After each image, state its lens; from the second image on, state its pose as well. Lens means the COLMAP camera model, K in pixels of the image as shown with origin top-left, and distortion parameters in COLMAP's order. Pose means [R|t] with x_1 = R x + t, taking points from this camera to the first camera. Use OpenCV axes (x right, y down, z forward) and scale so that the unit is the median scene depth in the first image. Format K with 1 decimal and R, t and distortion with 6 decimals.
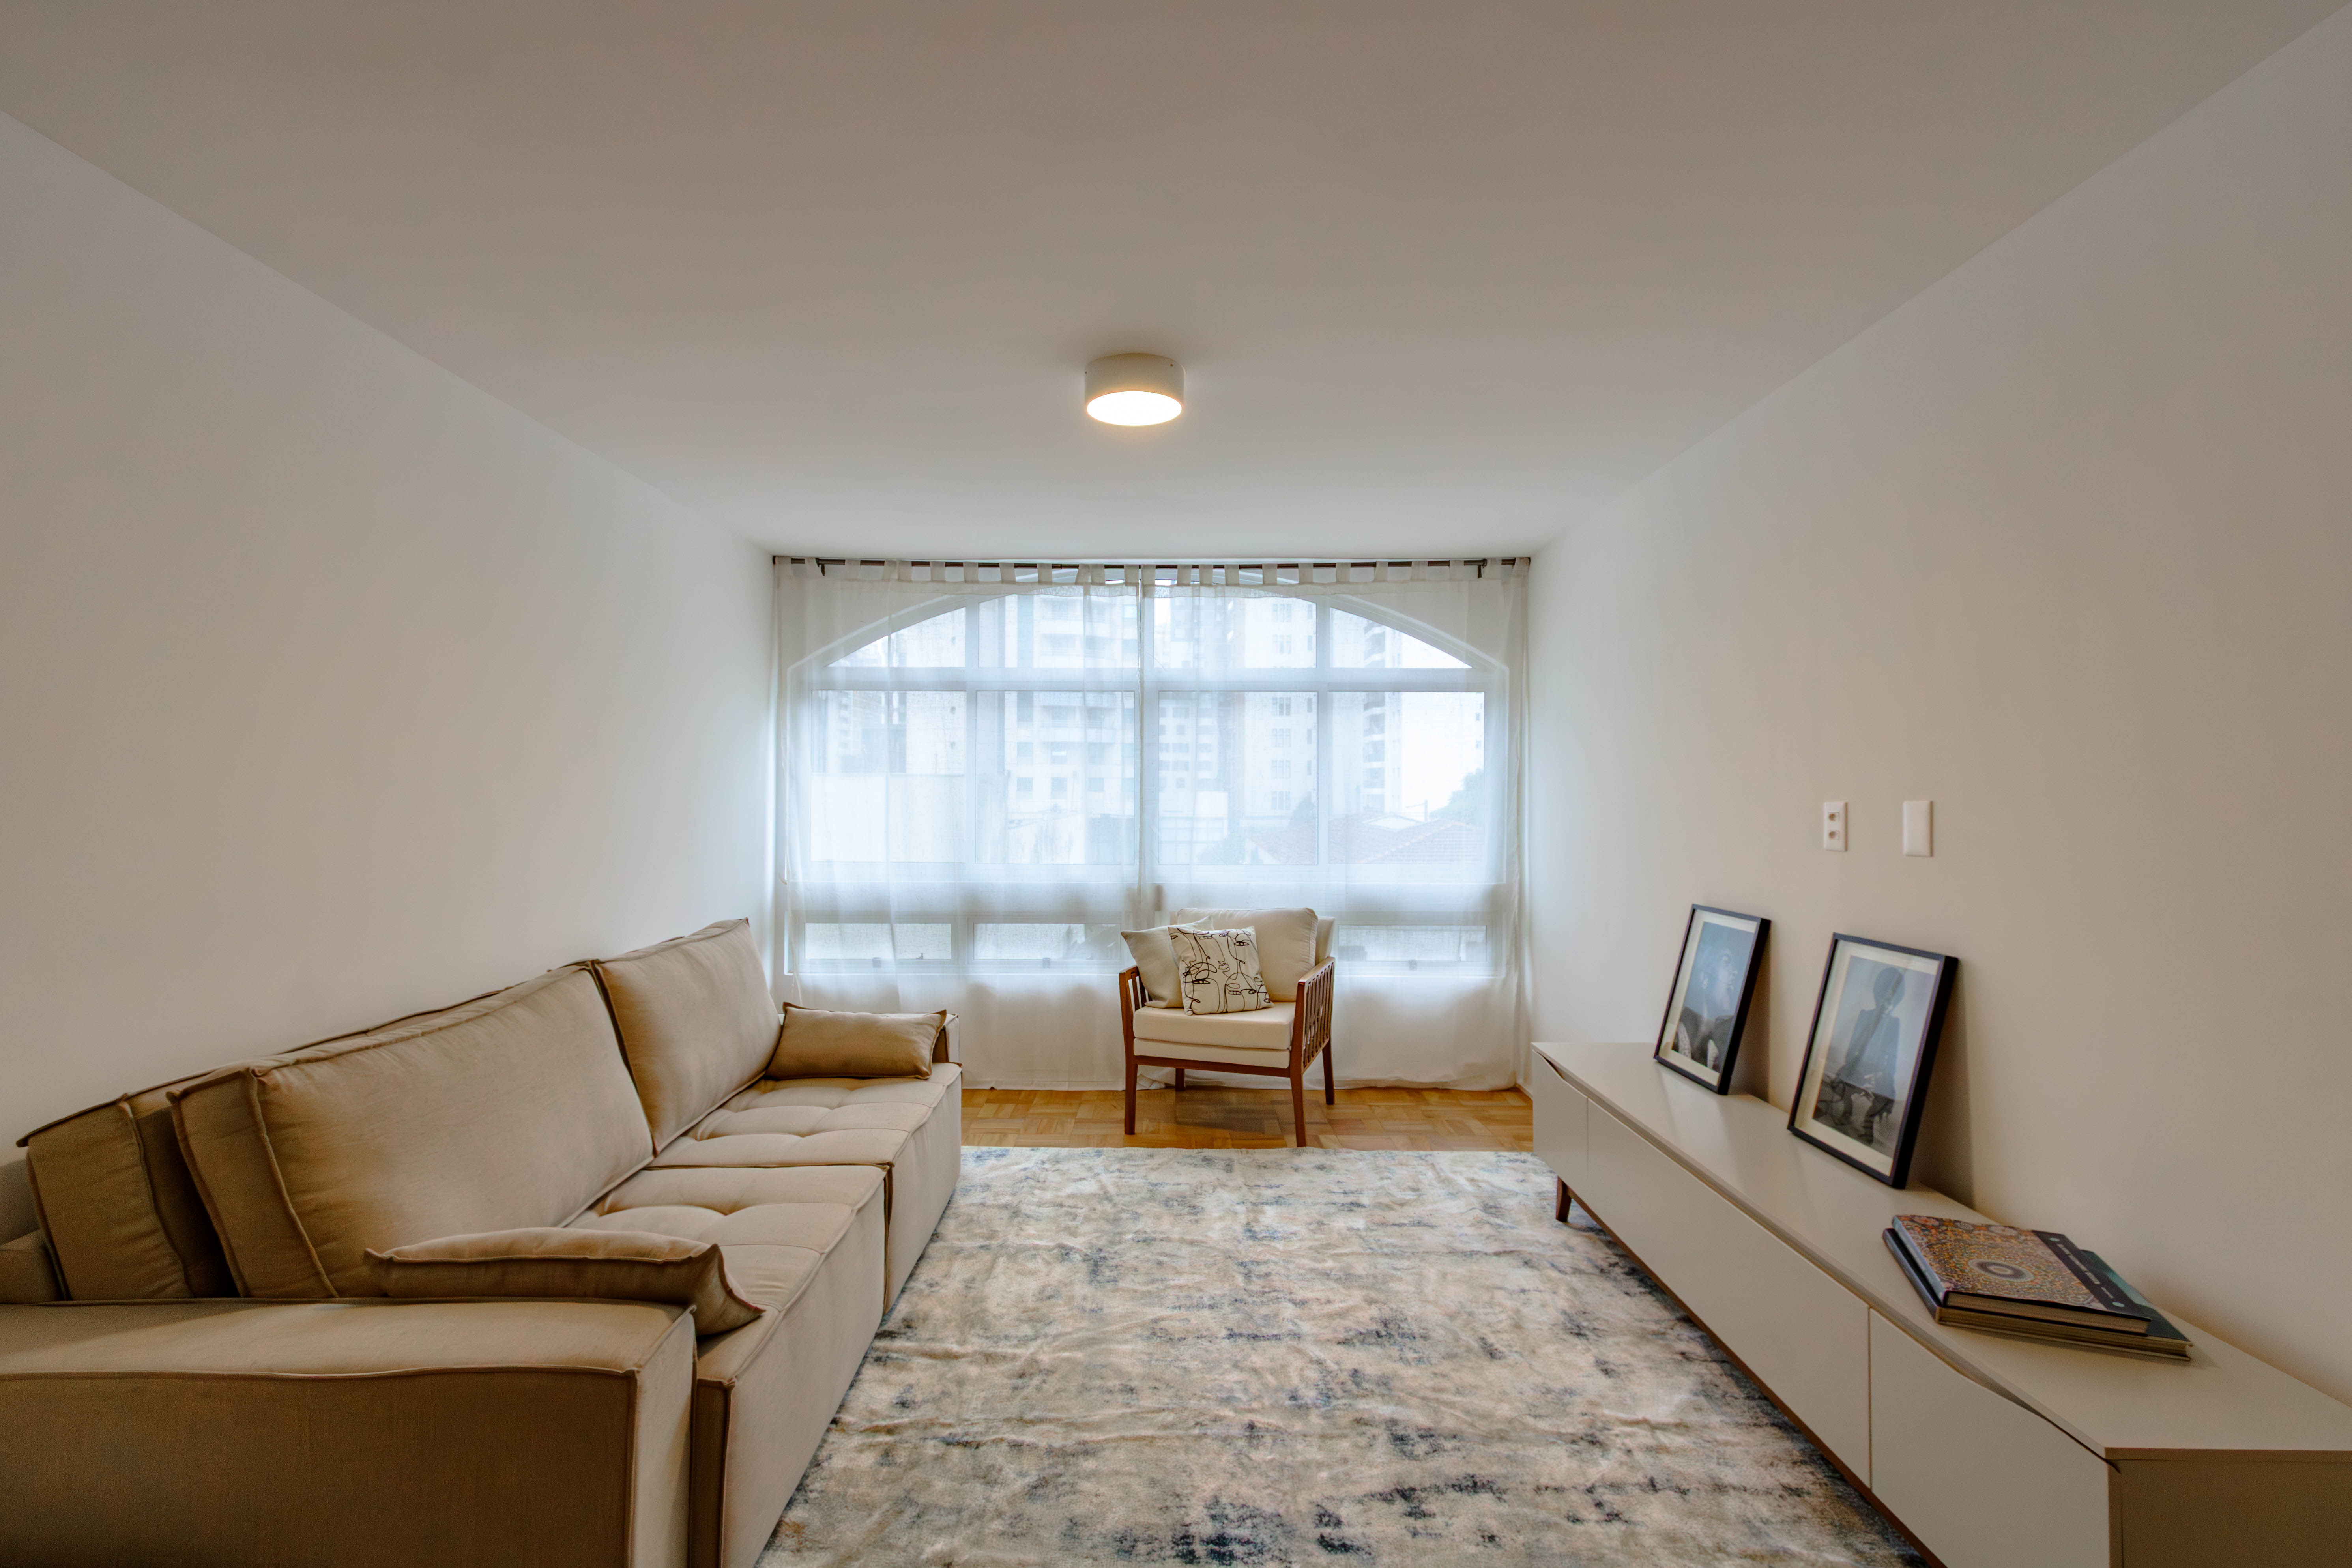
lens RADIAL K [[1052.2, 0, 1165.8], [0, 1052.2, 790.2], [0, 0, 1]] dist [0.008655, 0.000249]
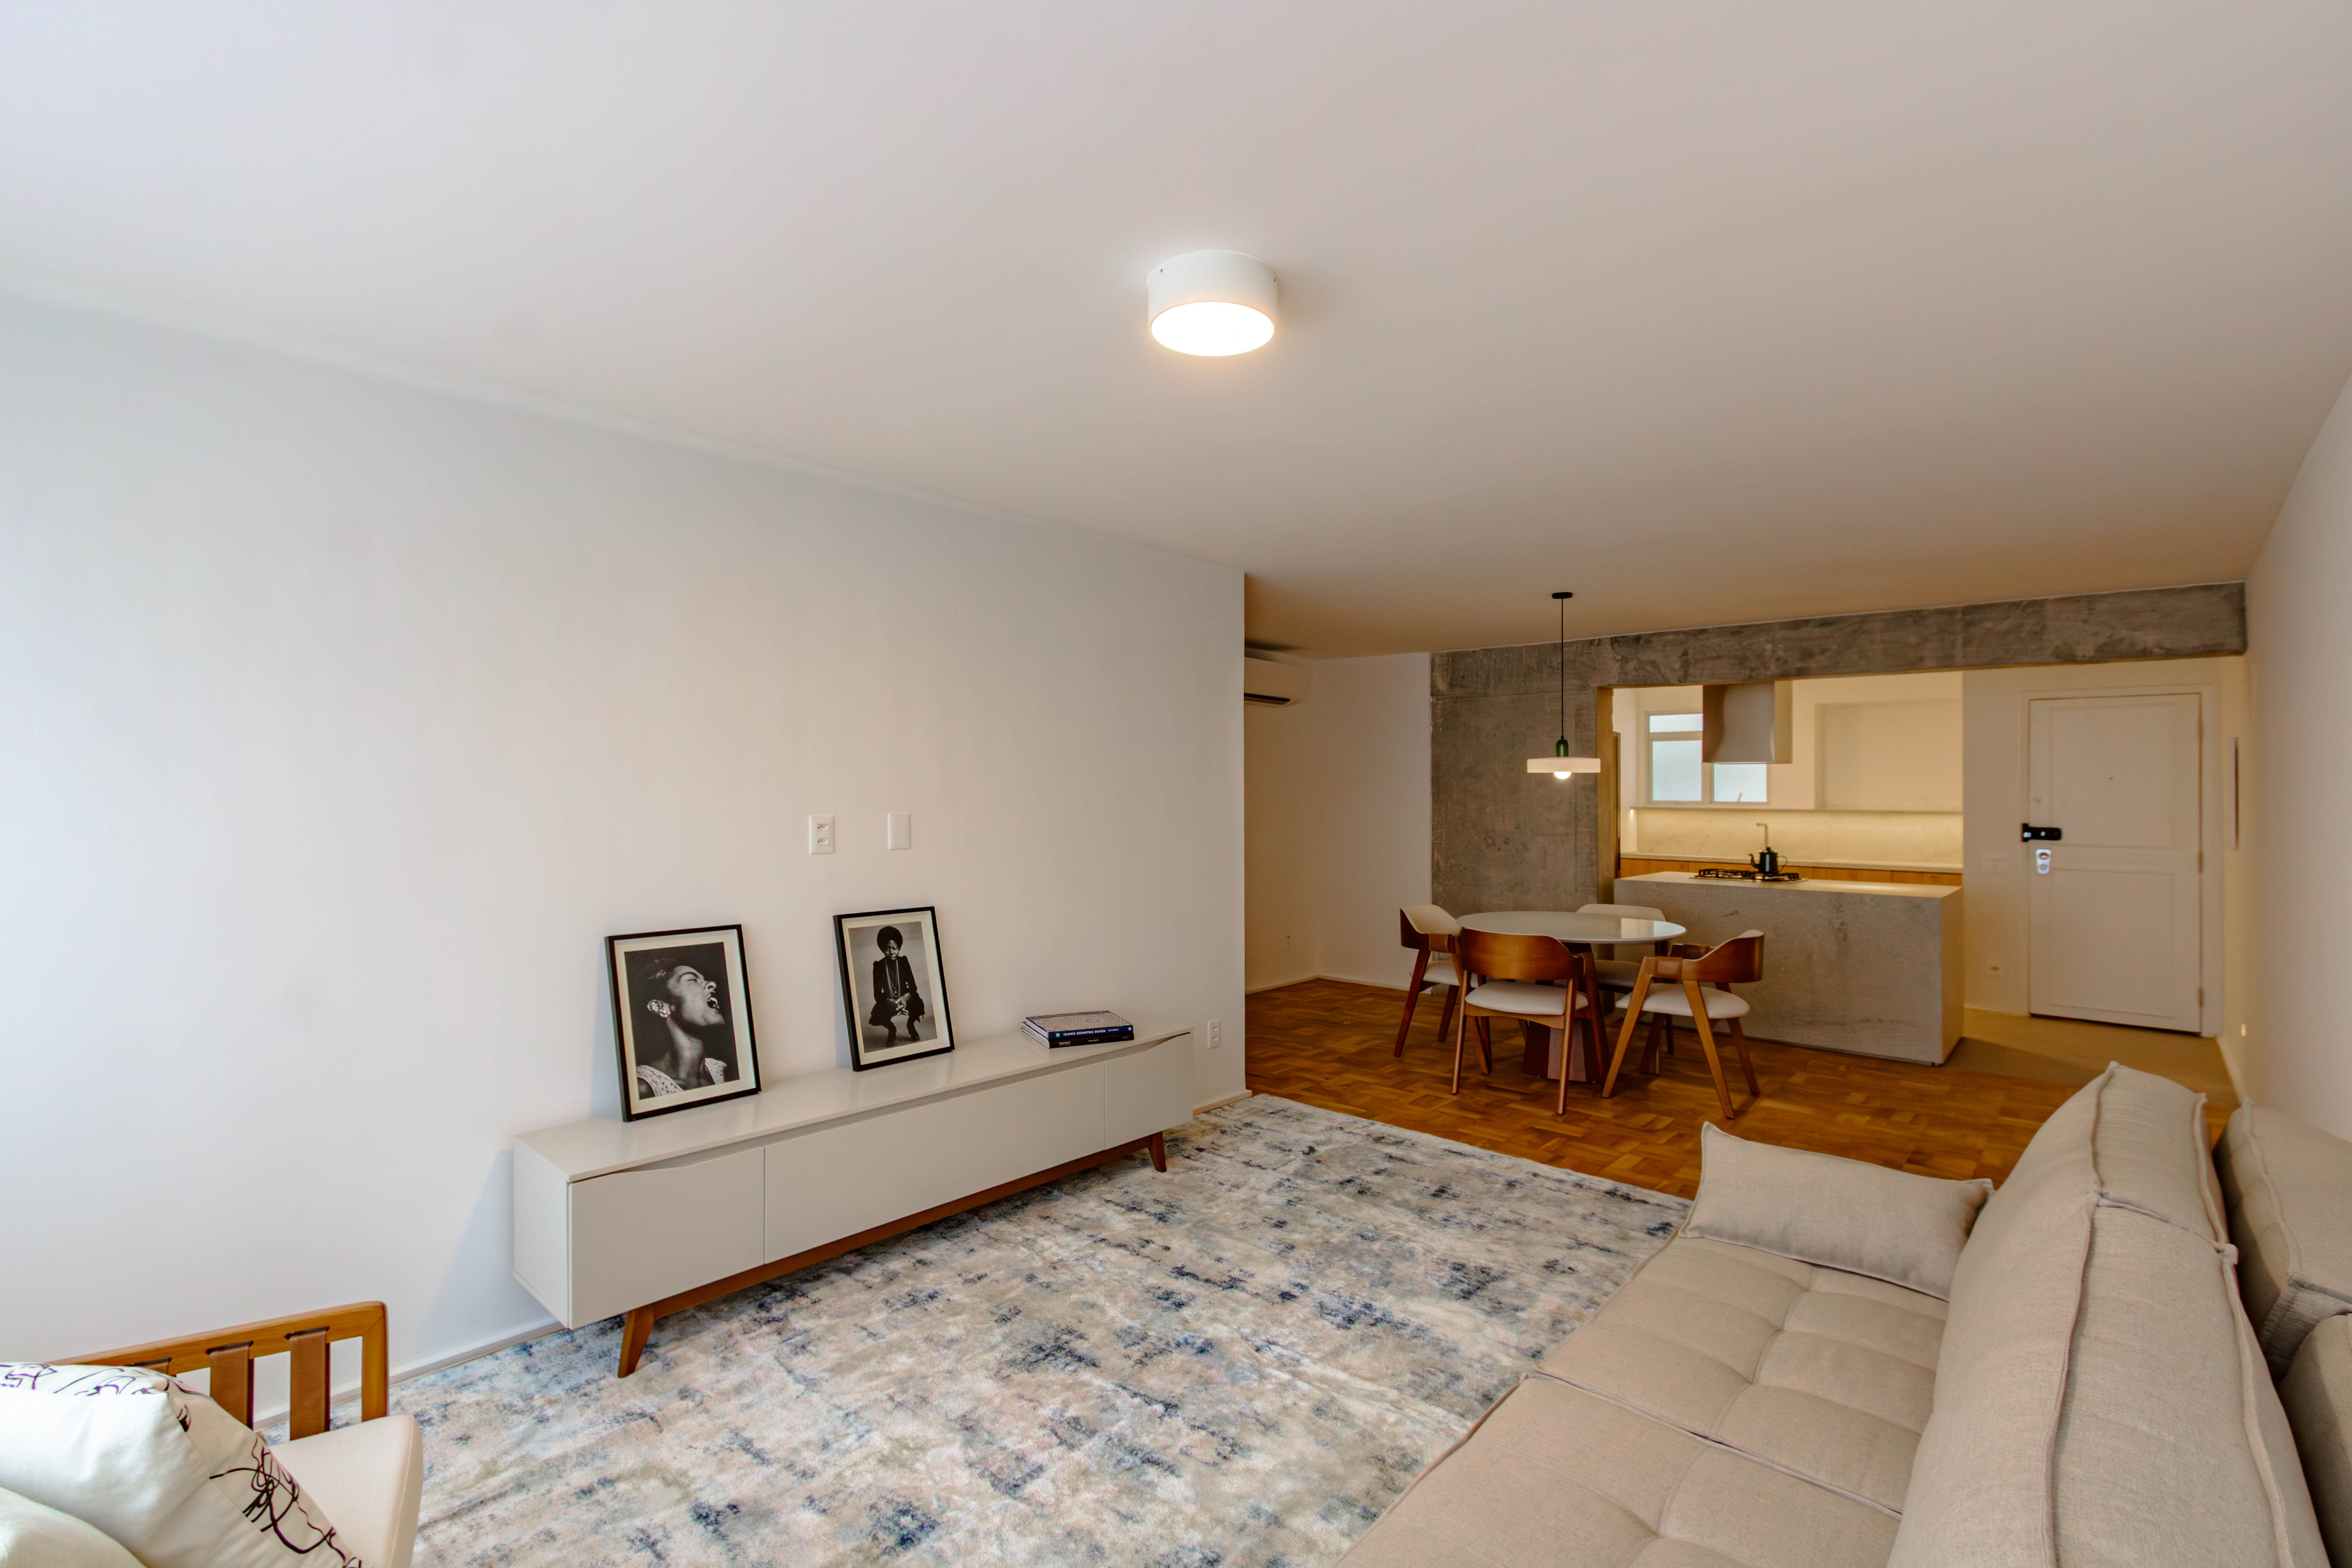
lens RADIAL K [[1052.2, 0, 1165.8], [0, 1052.2, 790.2], [0, 0, 1]] dist [0.008655, 0.000249]
pose [[-0.745491, -0.010961, 0.666426, -0.351231], [-0.015268, 0.999883, -0.000635, -0.016319], [-0.666341, -0.010648, -0.745571, 1.102797]]
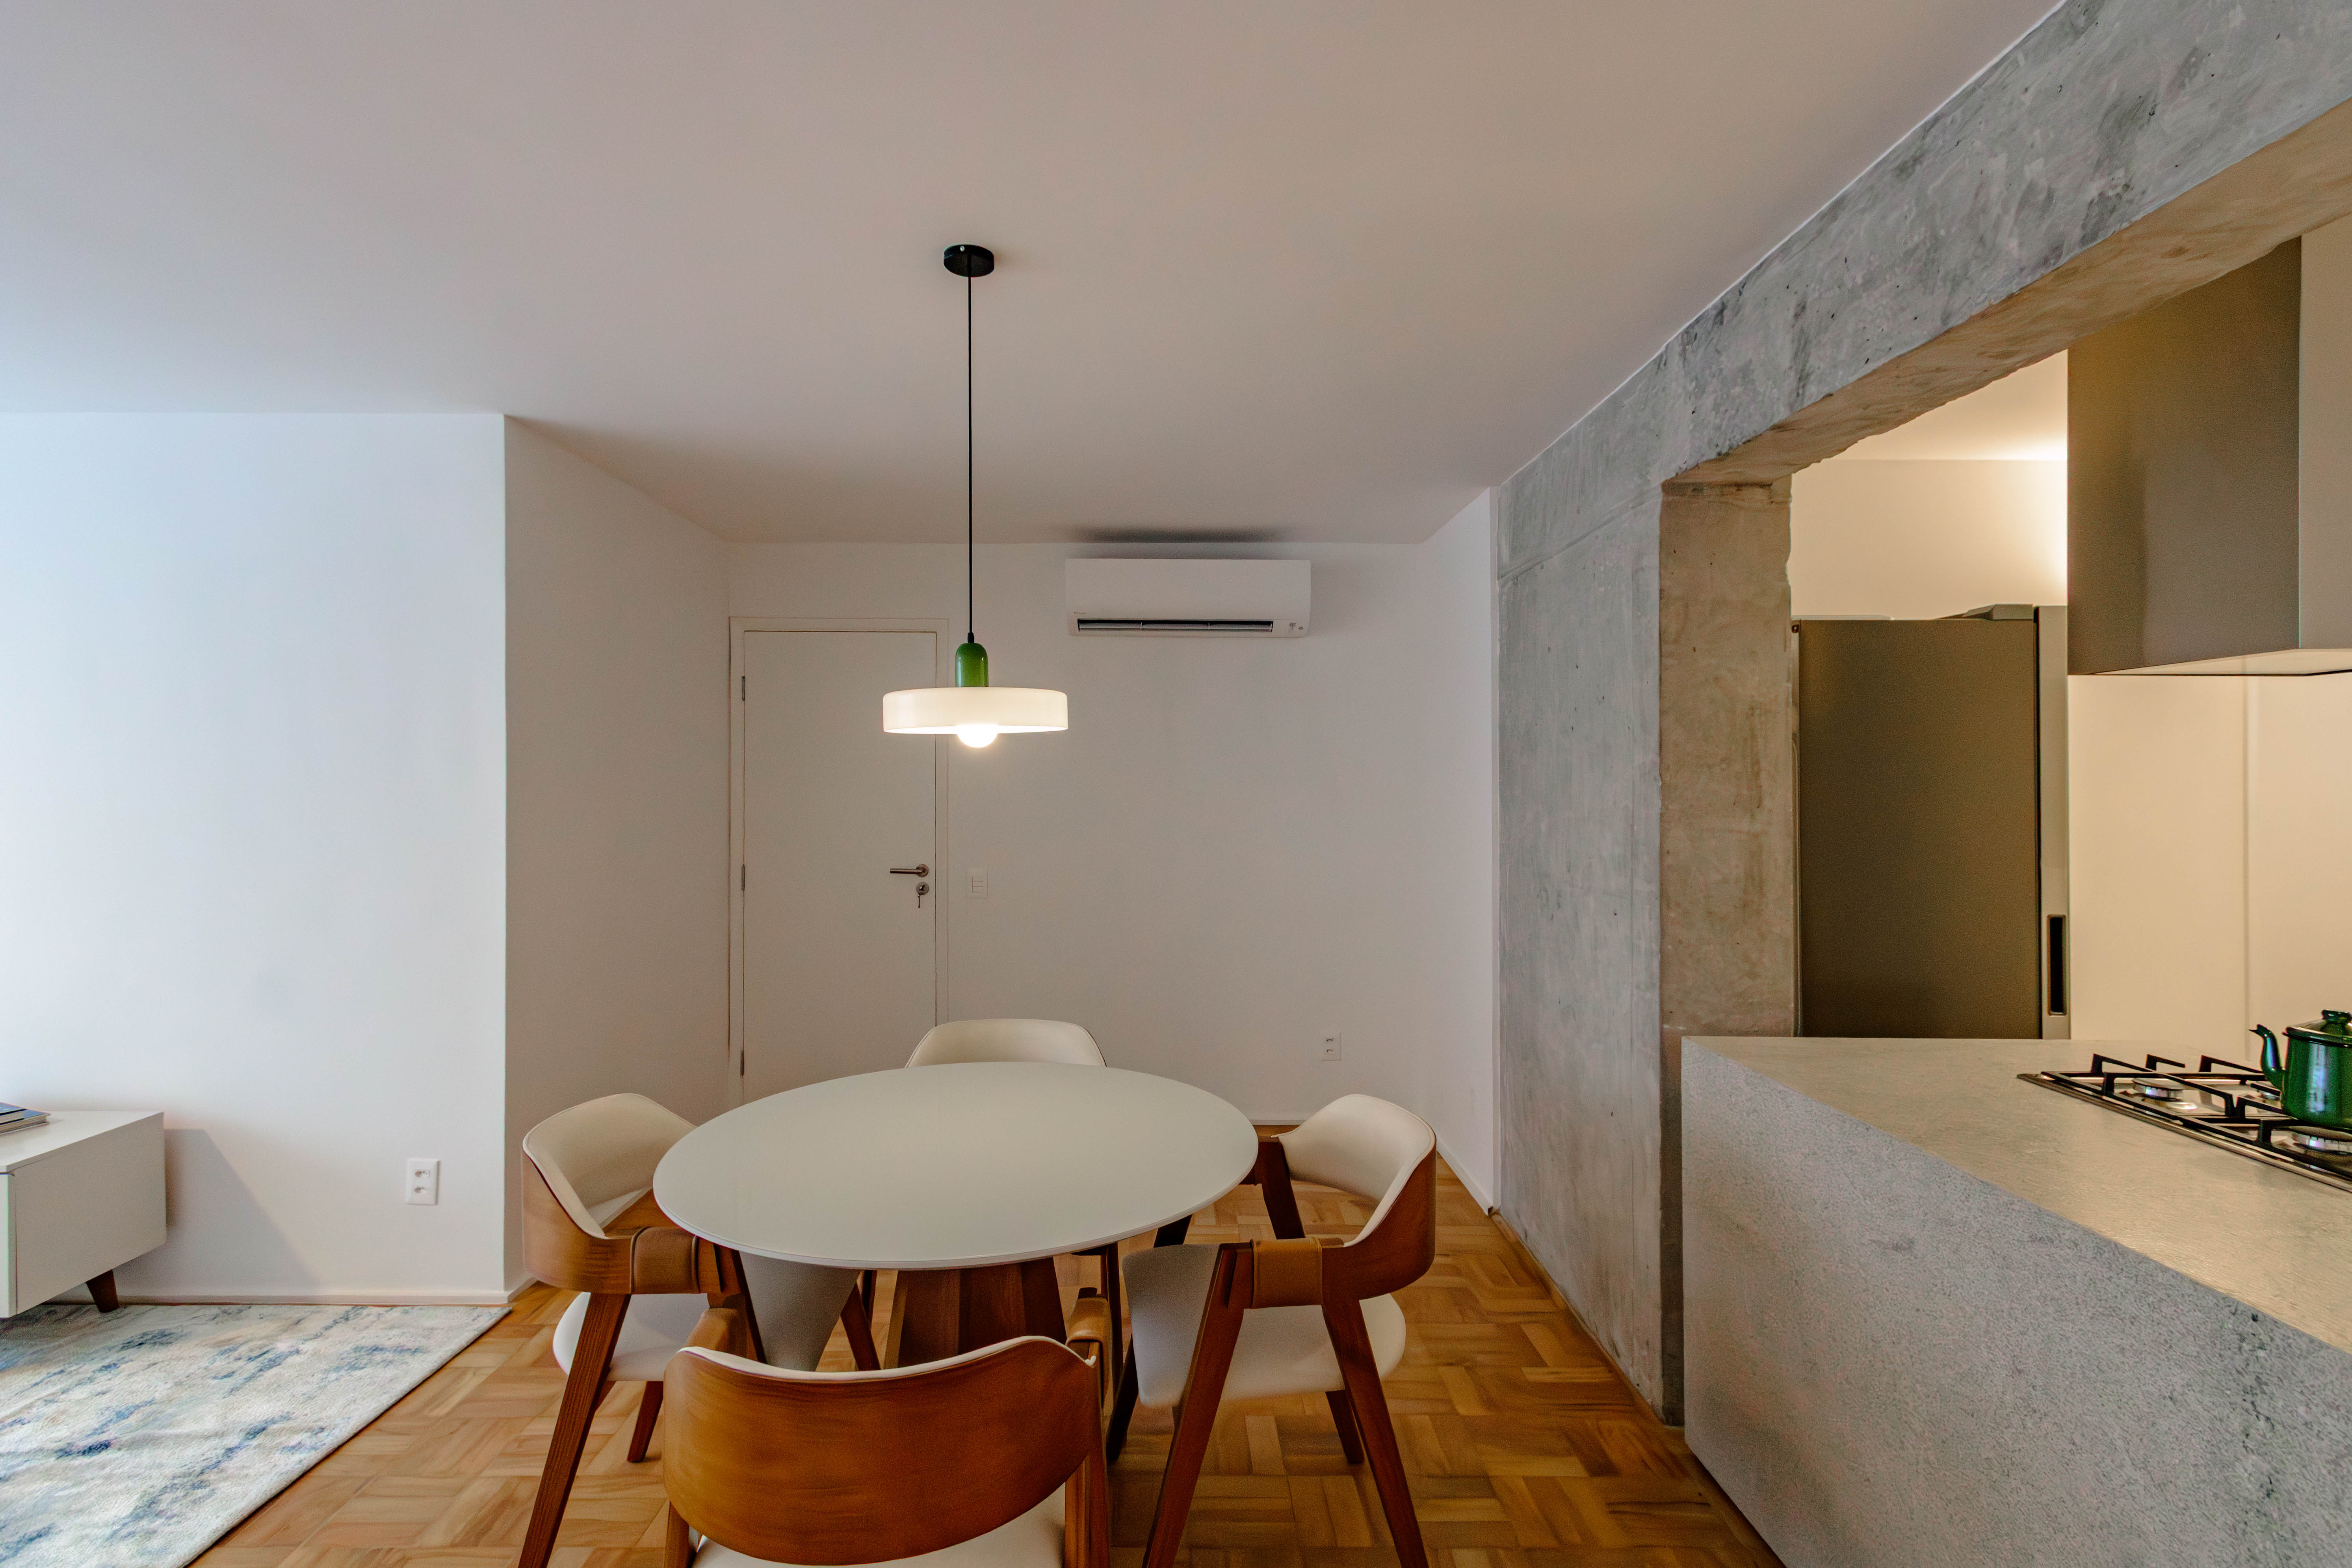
lens RADIAL K [[1087.1, 0, 1136.8], [0, 1087.1, 764.7], [0, 0, 1]] dist [0.002828, 0.001246]
pose [[-0.002884, 0.008826, 0.999957, -0.352028], [-0.006839, 0.999937, -0.008846, -0.027395], [-0.999972, -0.006864, -0.002823, -0.331629]]
